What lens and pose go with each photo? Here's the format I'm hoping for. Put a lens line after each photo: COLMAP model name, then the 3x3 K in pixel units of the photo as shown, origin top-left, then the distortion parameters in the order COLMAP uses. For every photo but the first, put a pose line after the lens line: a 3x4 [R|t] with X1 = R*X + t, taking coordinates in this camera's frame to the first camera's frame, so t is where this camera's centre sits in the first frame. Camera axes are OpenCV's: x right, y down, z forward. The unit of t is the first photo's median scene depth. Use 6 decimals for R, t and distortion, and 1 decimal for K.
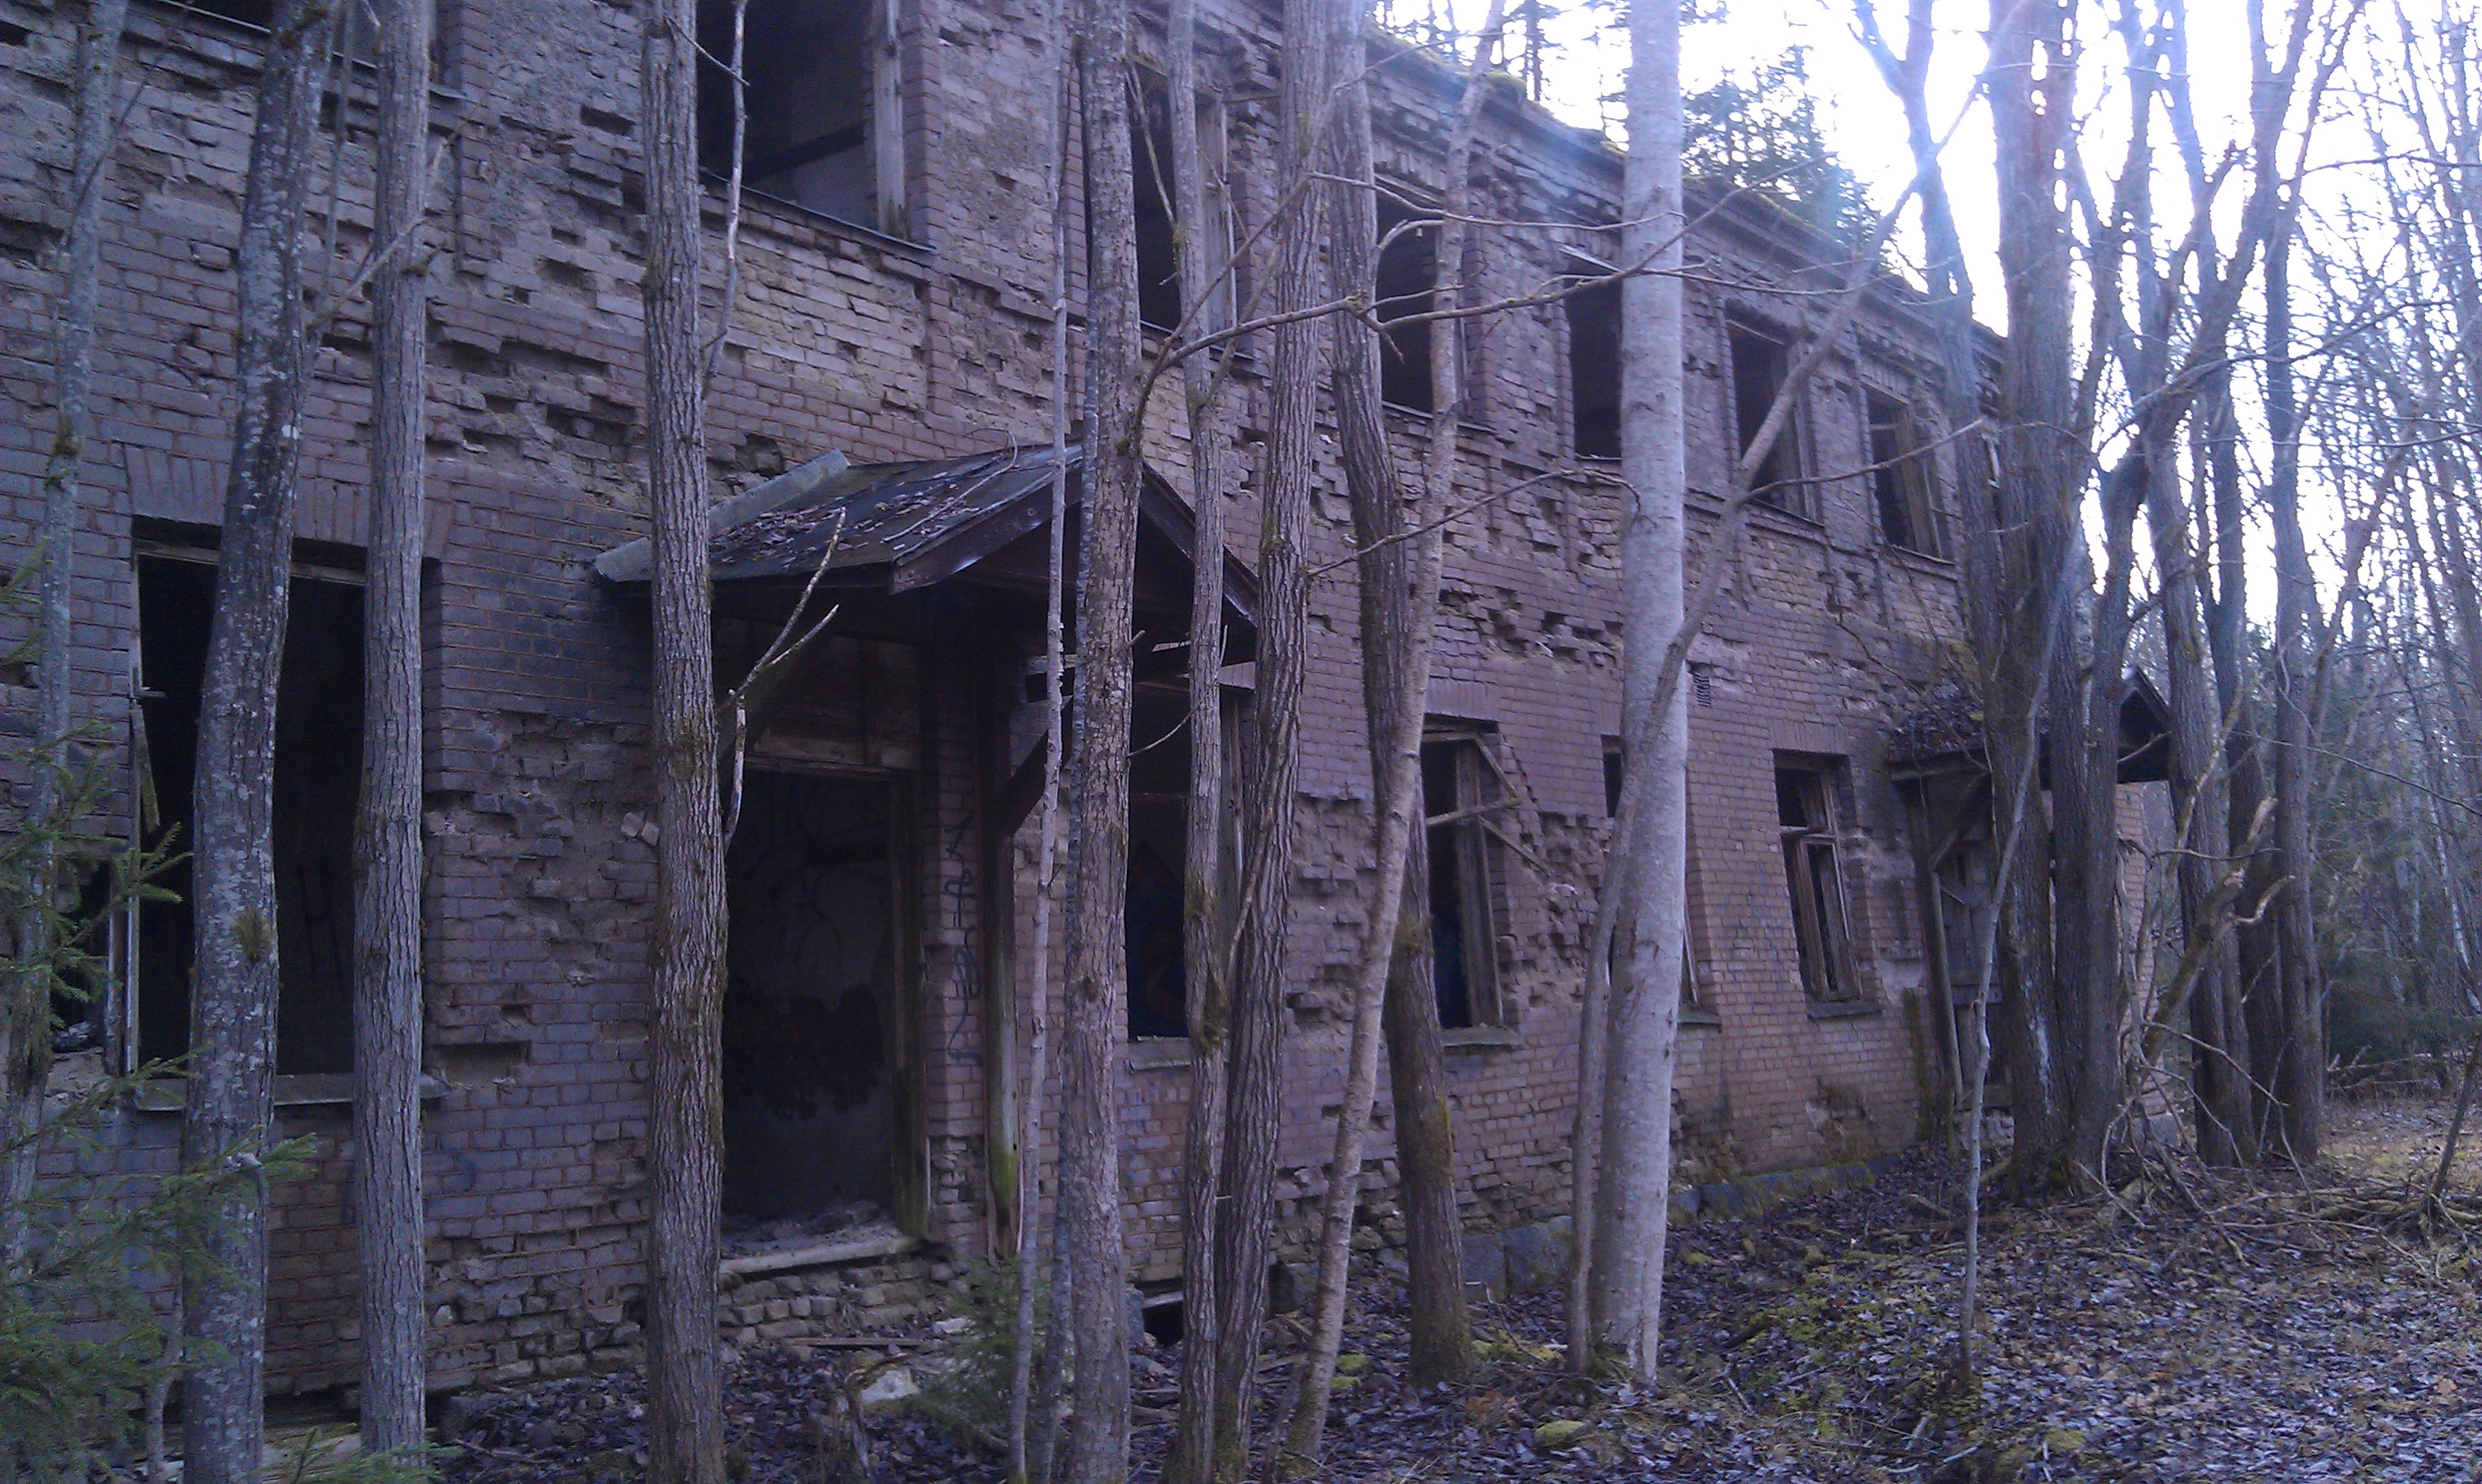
lens RADIAL K [[2510.6, 0, 1241.0], [0, 2510.6, 742.0], [0, 0, 1]] dist [0.131665, -0.490181]
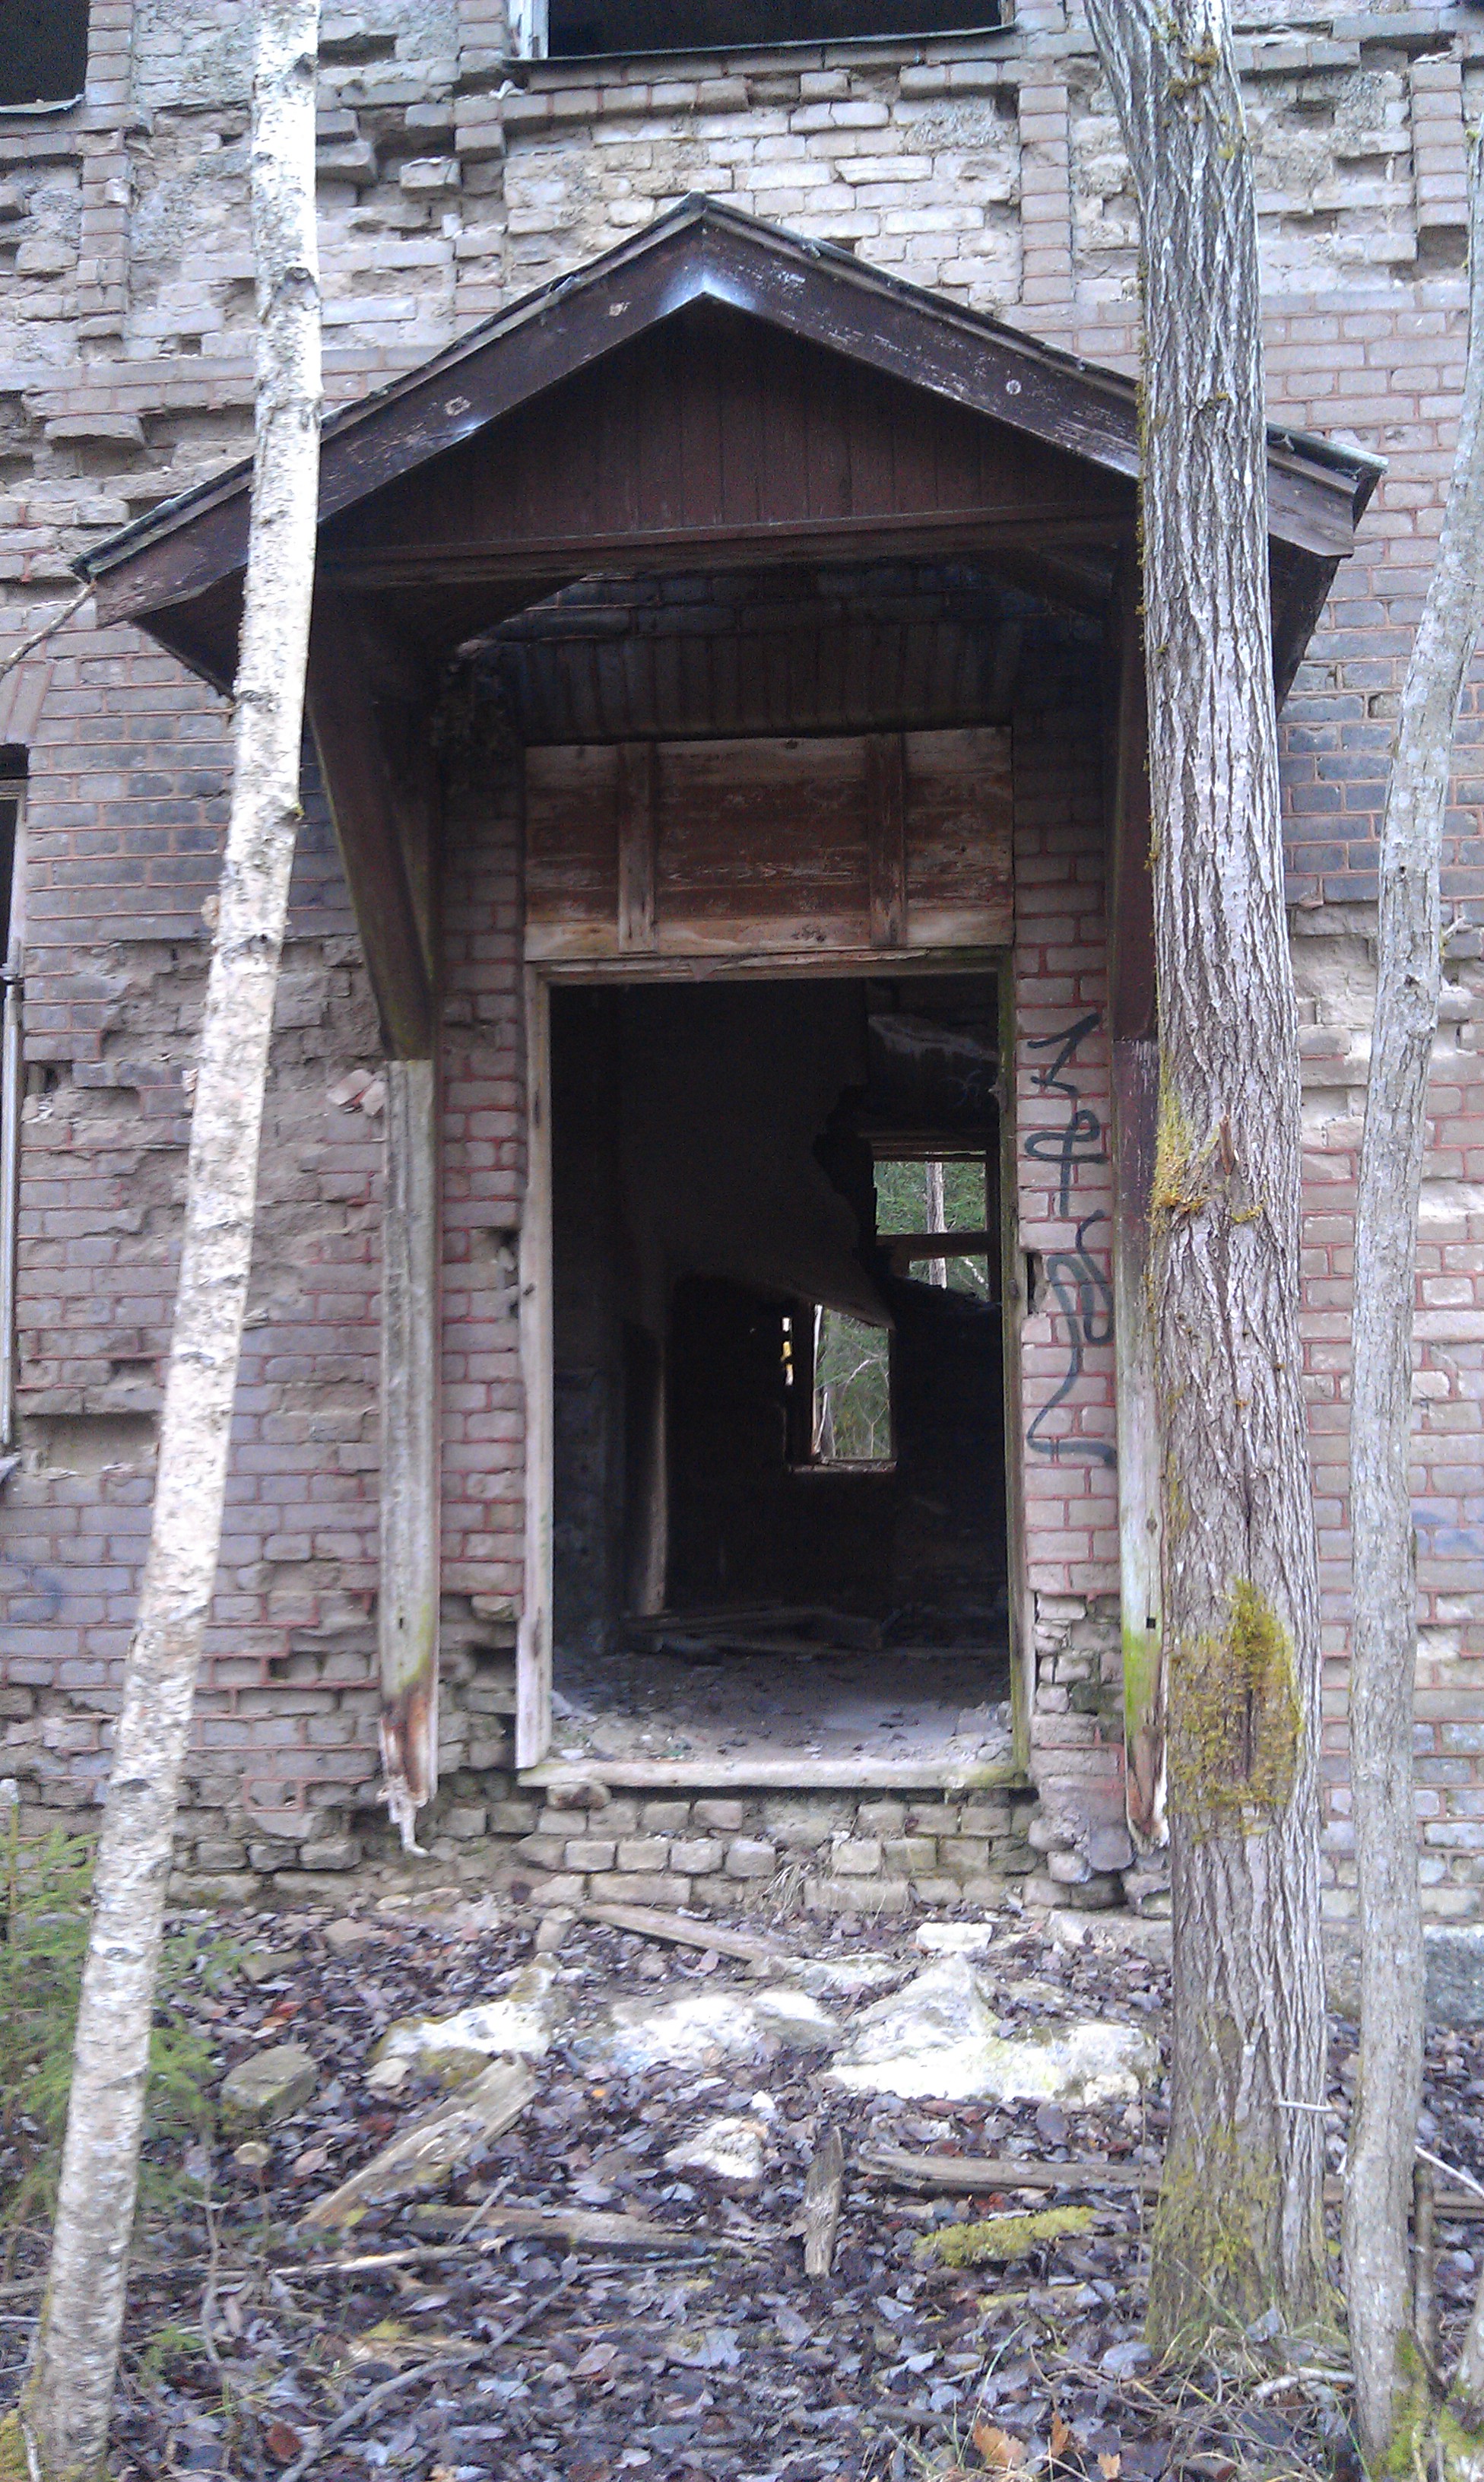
lens RADIAL K [[2510.6, 0, 745.9], [0, 2510.6, 1206.7], [0, 0, 1]] dist [0.131665, -0.490181]
pose [[0.497223, -0.053879, -0.865948, 0.343603], [0.094411, 0.995503, -0.007730, 0.071513], [0.862471, -0.077911, 0.500074, 0.685934]]
